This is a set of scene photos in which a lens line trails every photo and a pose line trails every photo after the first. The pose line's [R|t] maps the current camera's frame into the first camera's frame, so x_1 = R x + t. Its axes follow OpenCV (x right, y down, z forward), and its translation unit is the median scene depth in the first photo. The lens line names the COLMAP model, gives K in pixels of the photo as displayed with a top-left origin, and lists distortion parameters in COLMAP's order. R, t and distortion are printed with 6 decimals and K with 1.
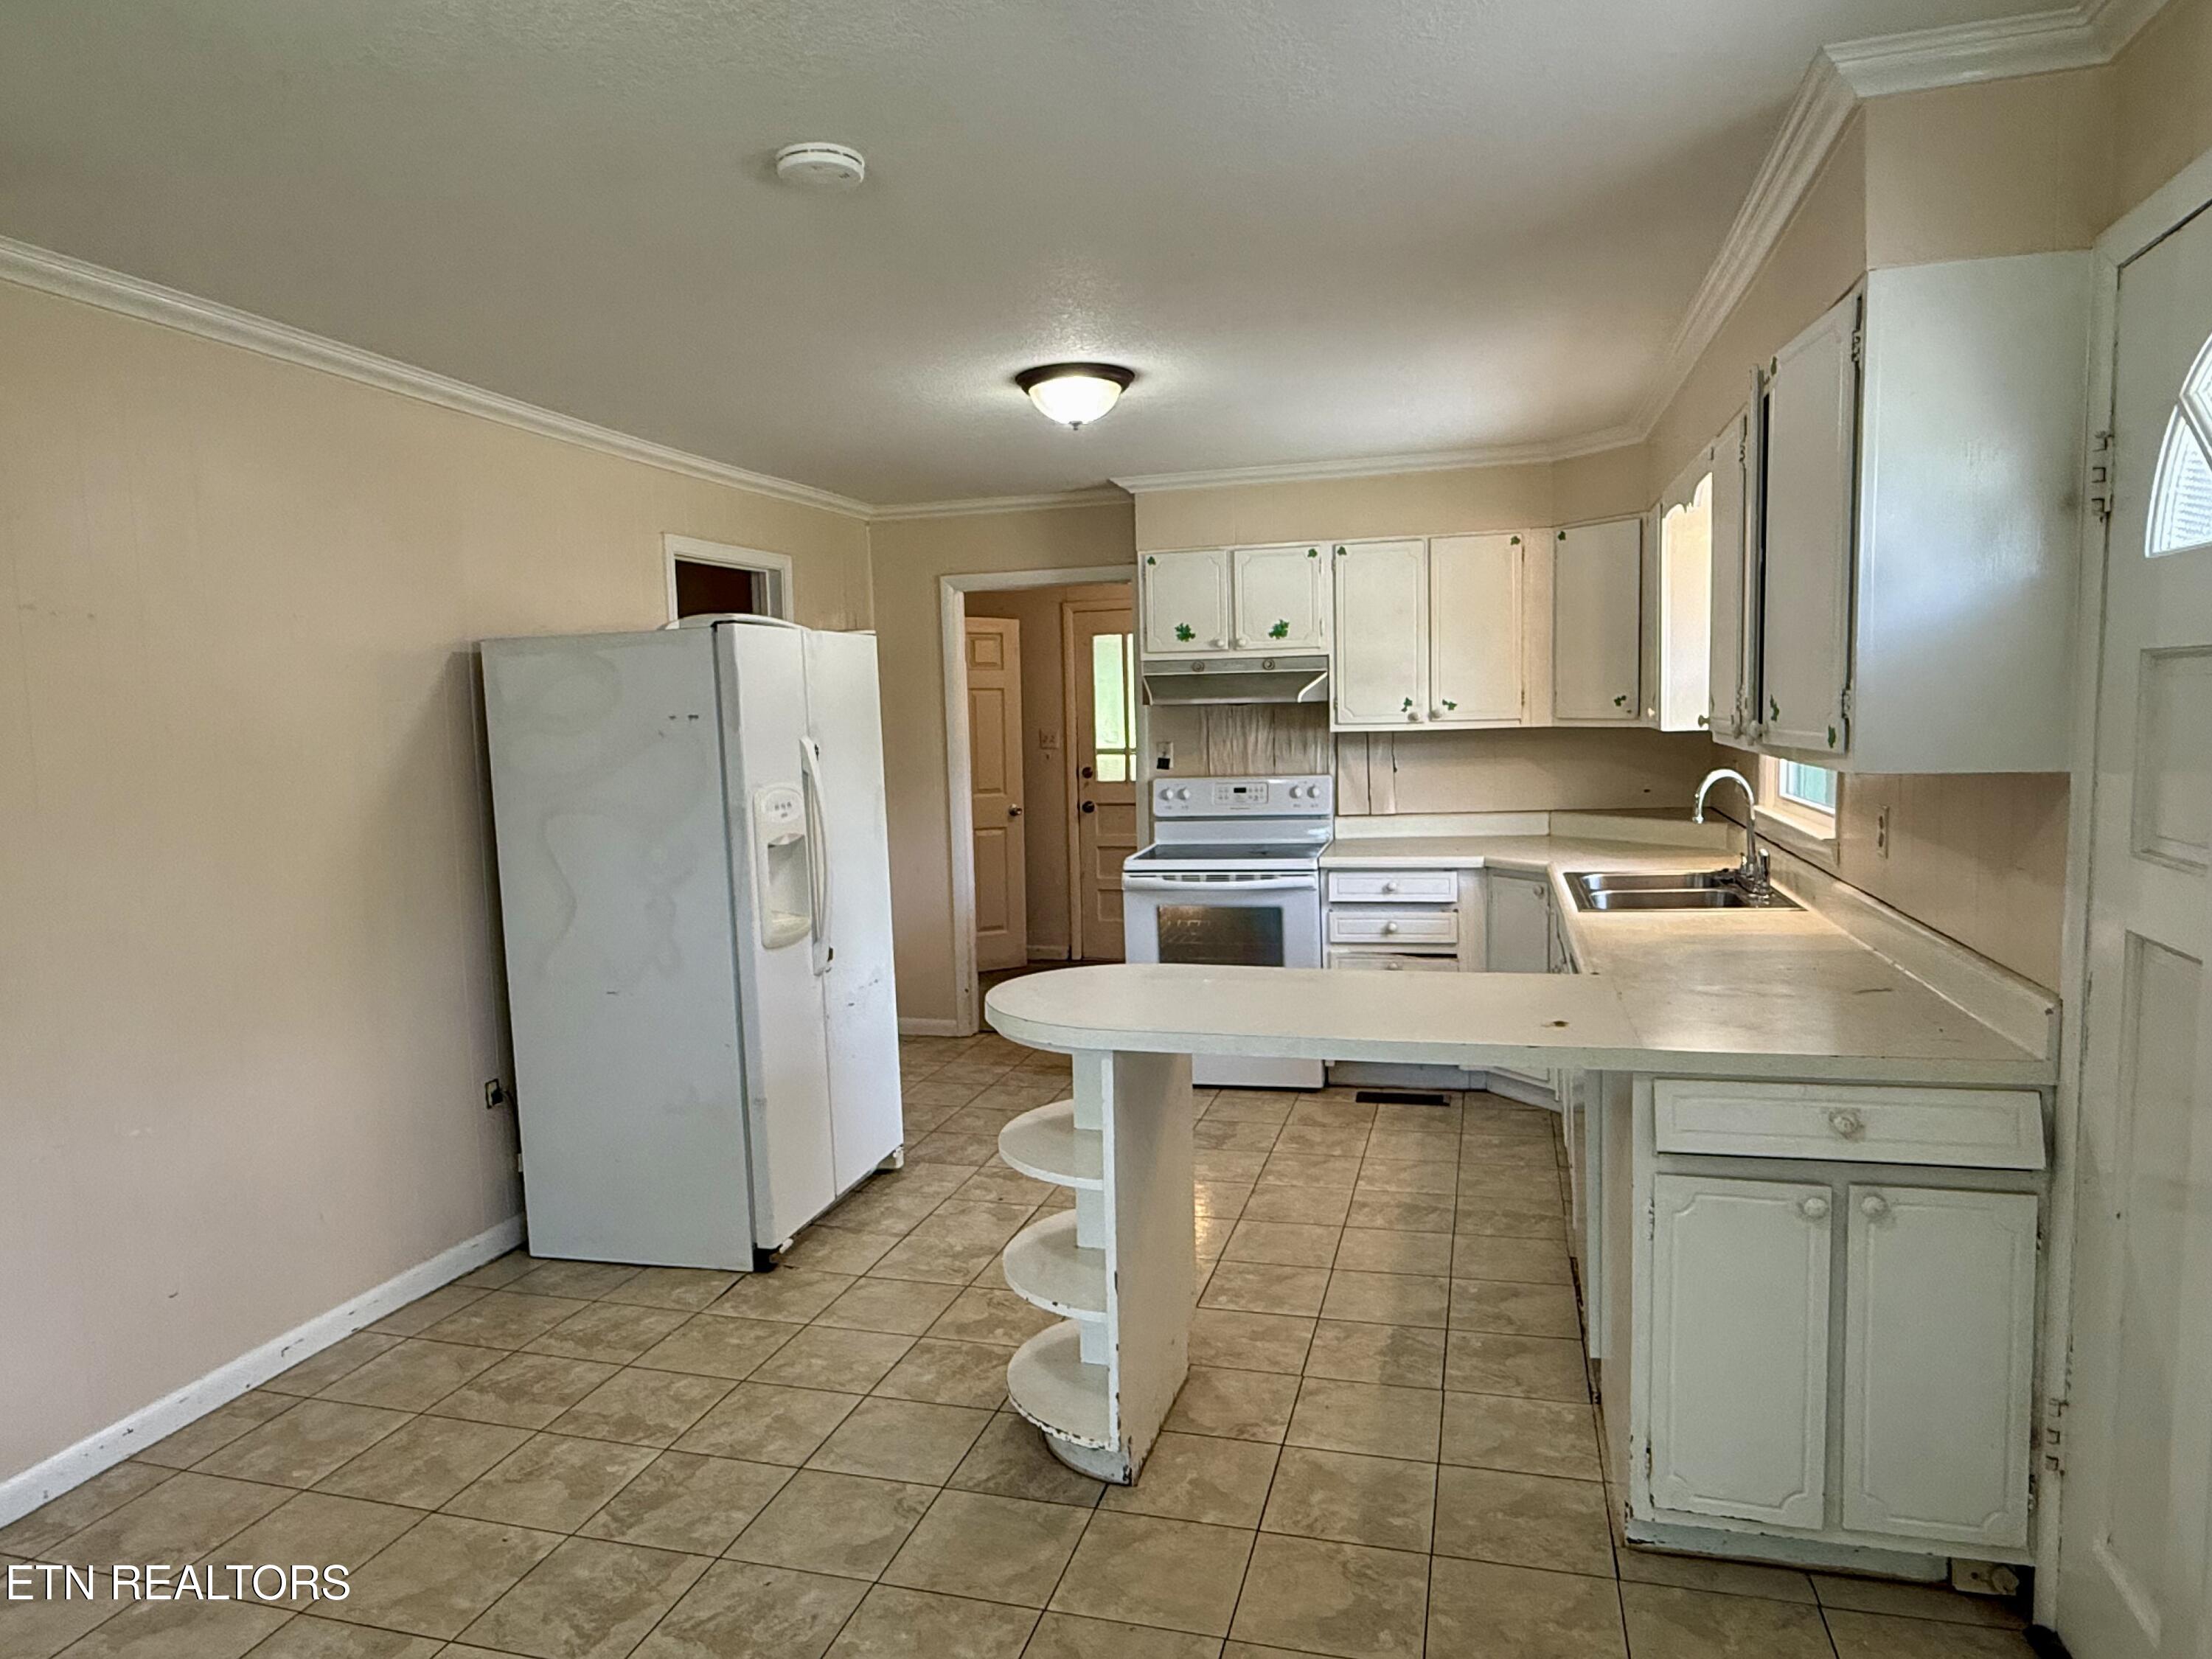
lens RADIAL K [[1358.1, 0, 1107.5], [0, 1358.1, 833.8], [0, 0, 1]] dist [-0.004133, -0.000404]
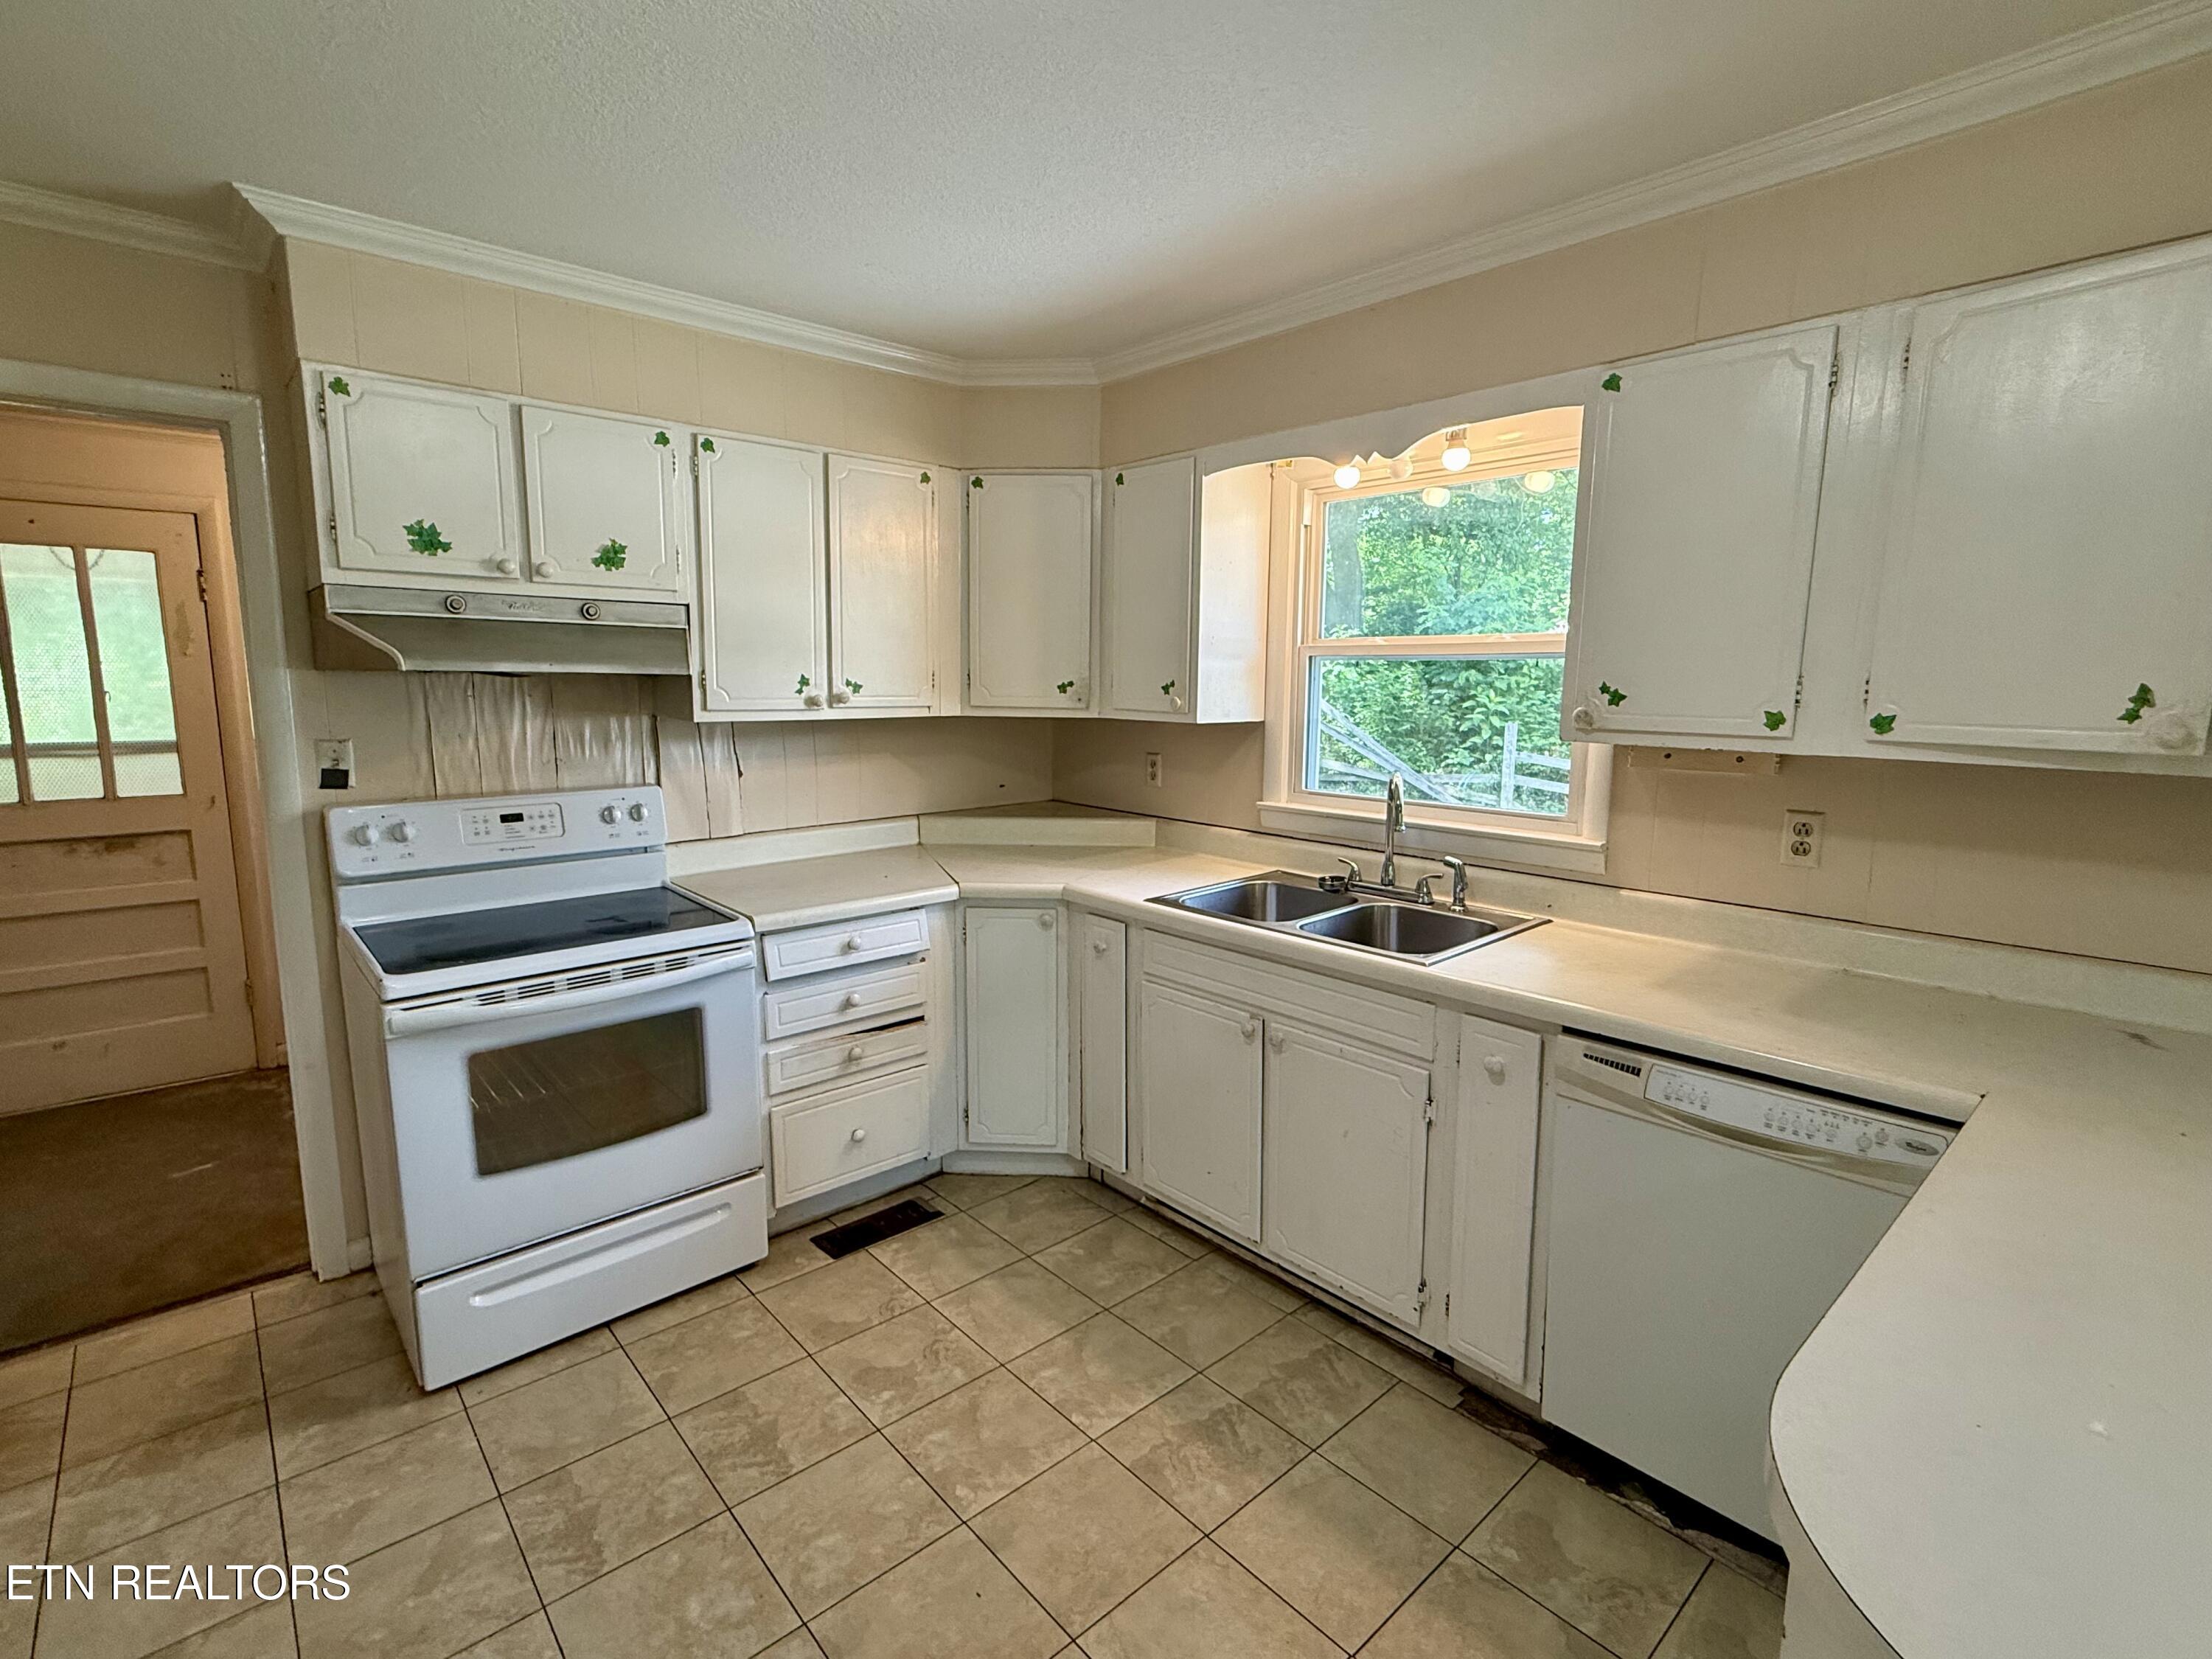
lens RADIAL K [[1038.1, 0, 1103.4], [0, 1038.1, 830.1], [0, 0, 1]] dist [0.001293, -0.000177]
pose [[0.544864, -0.088274, 0.833865, -0.157513], [0.057250, 0.996039, 0.068034, -0.046680], [-0.836568, 0.010669, 0.547760, 0.568778]]
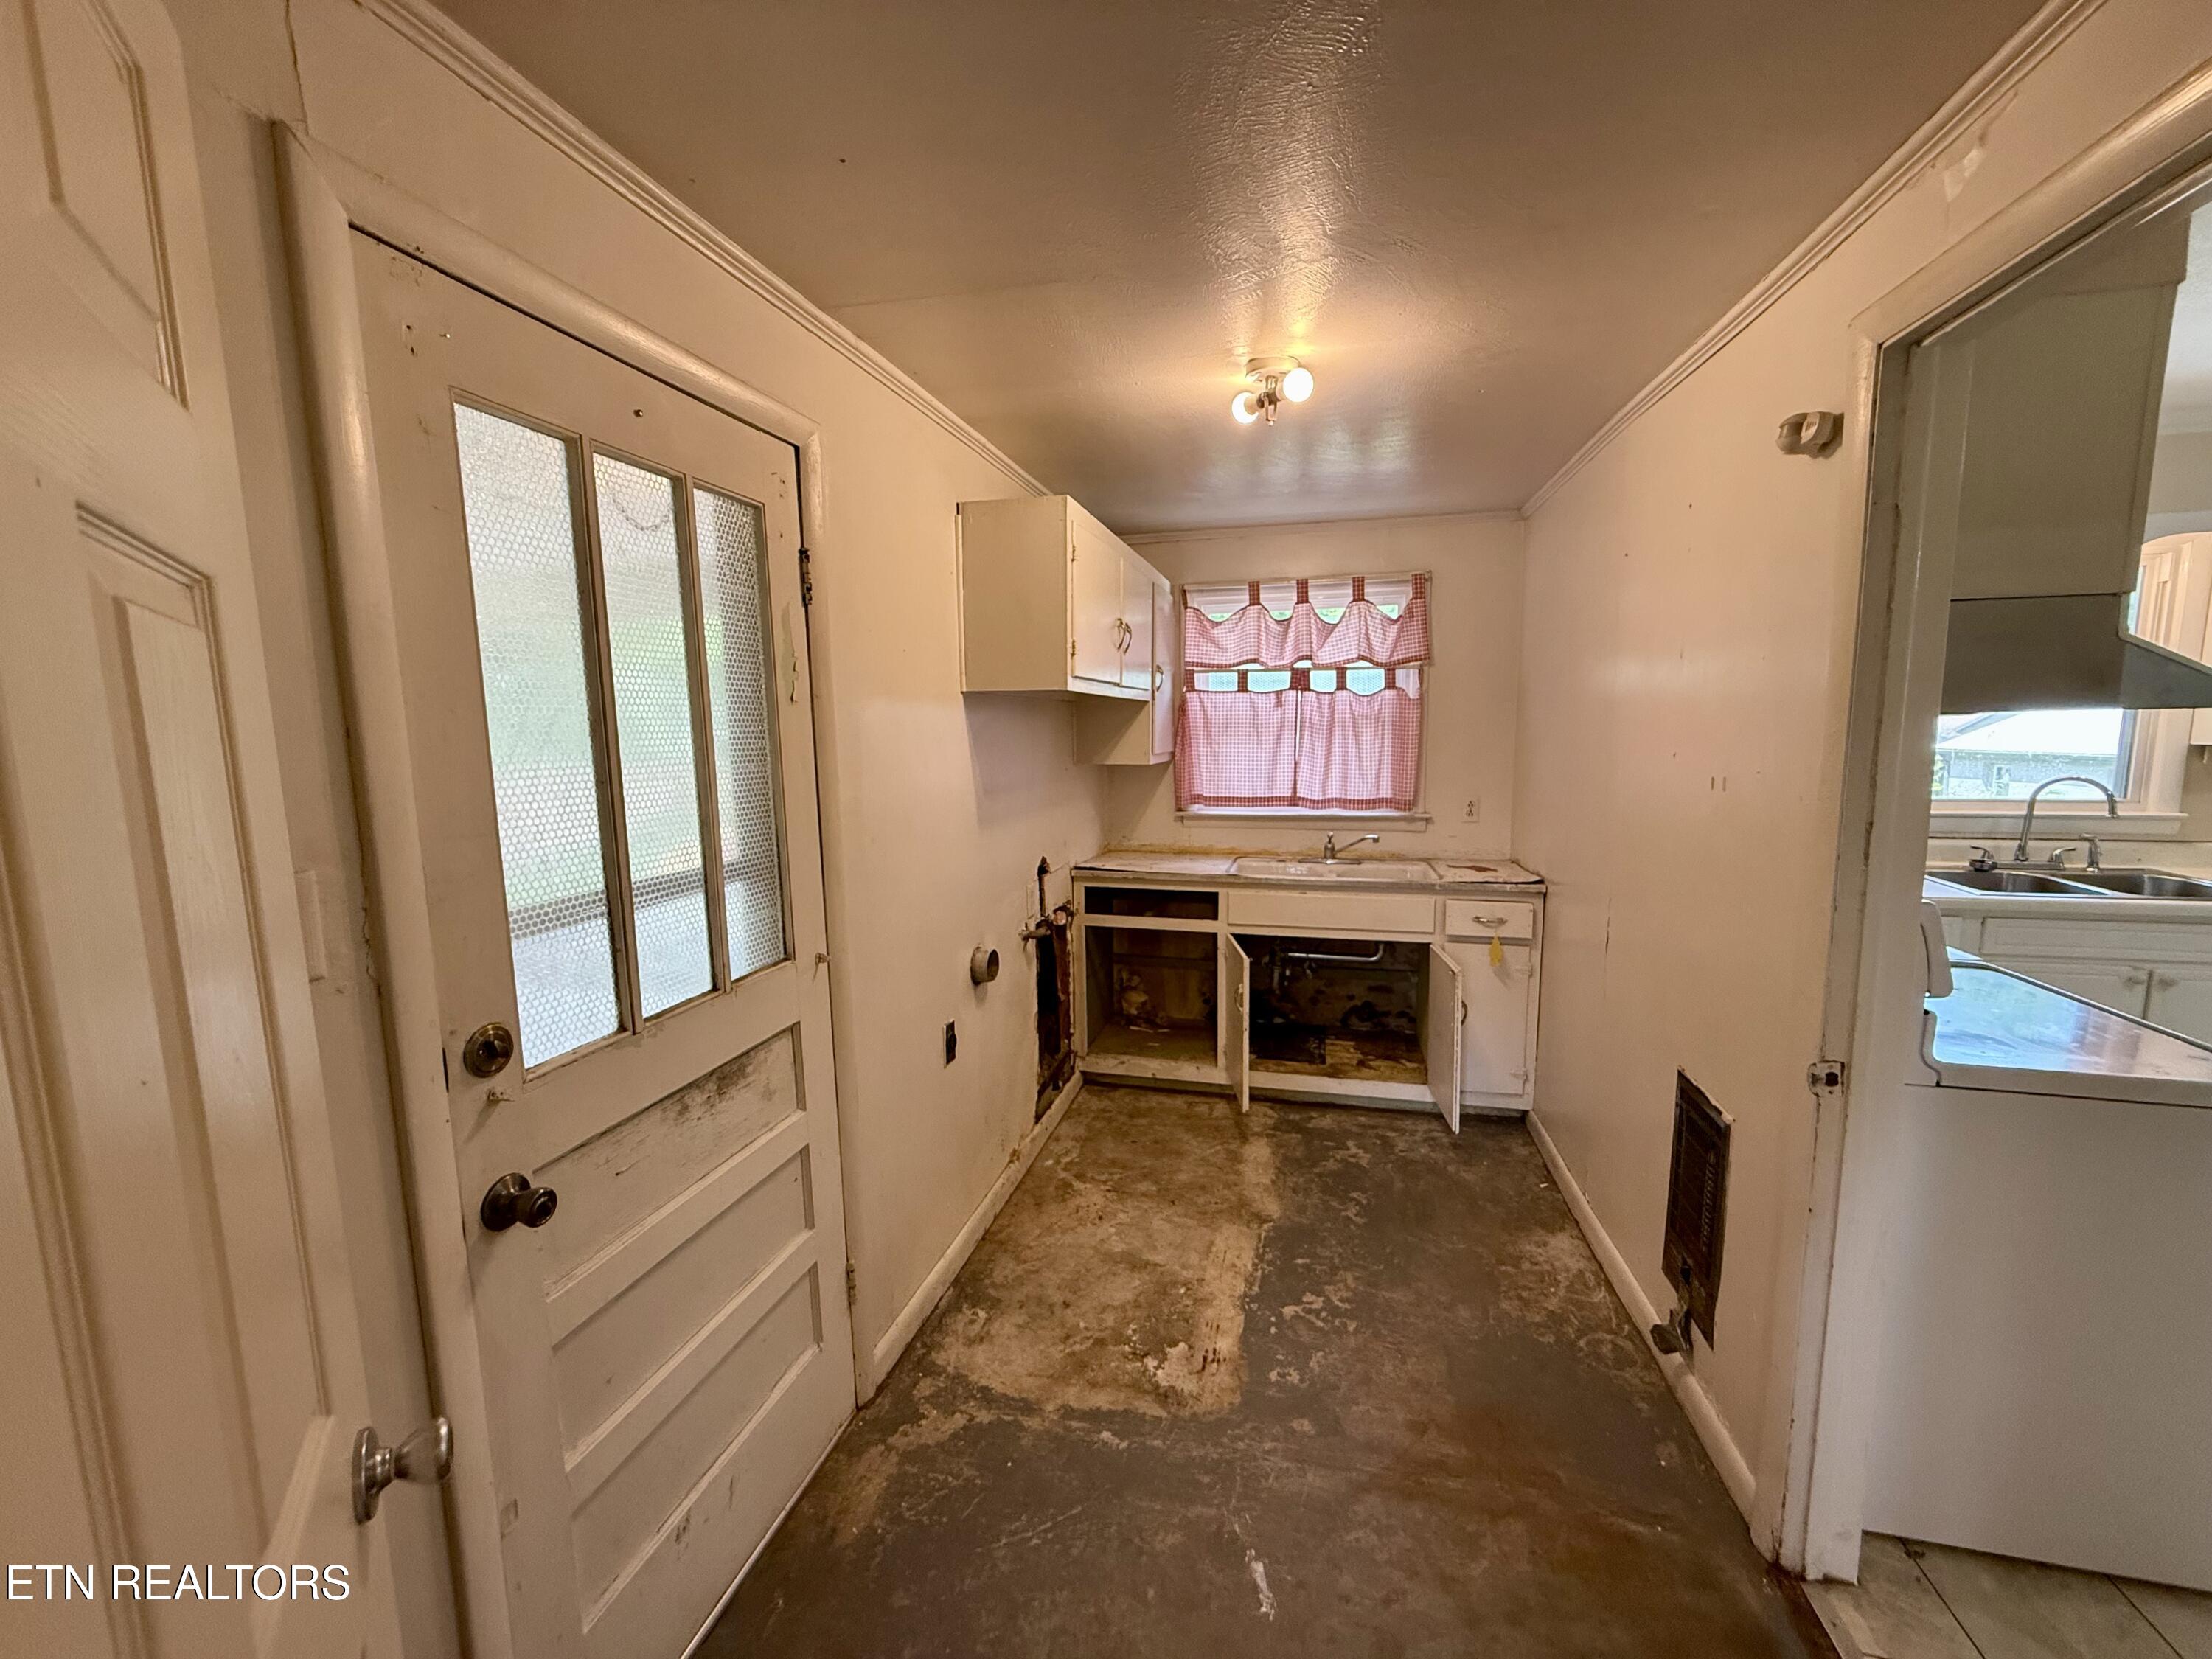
lens RADIAL K [[884.7, 0, 1105.4], [0, 884.7, 838.0], [0, 0, 1]] dist [0.000571, 0.000058]
pose [[-0.031632, -0.090585, 0.995386, -0.190257], [0.113554, 0.989111, 0.093623, -0.079578], [-0.993028, 0.115992, -0.021002, 0.927294]]
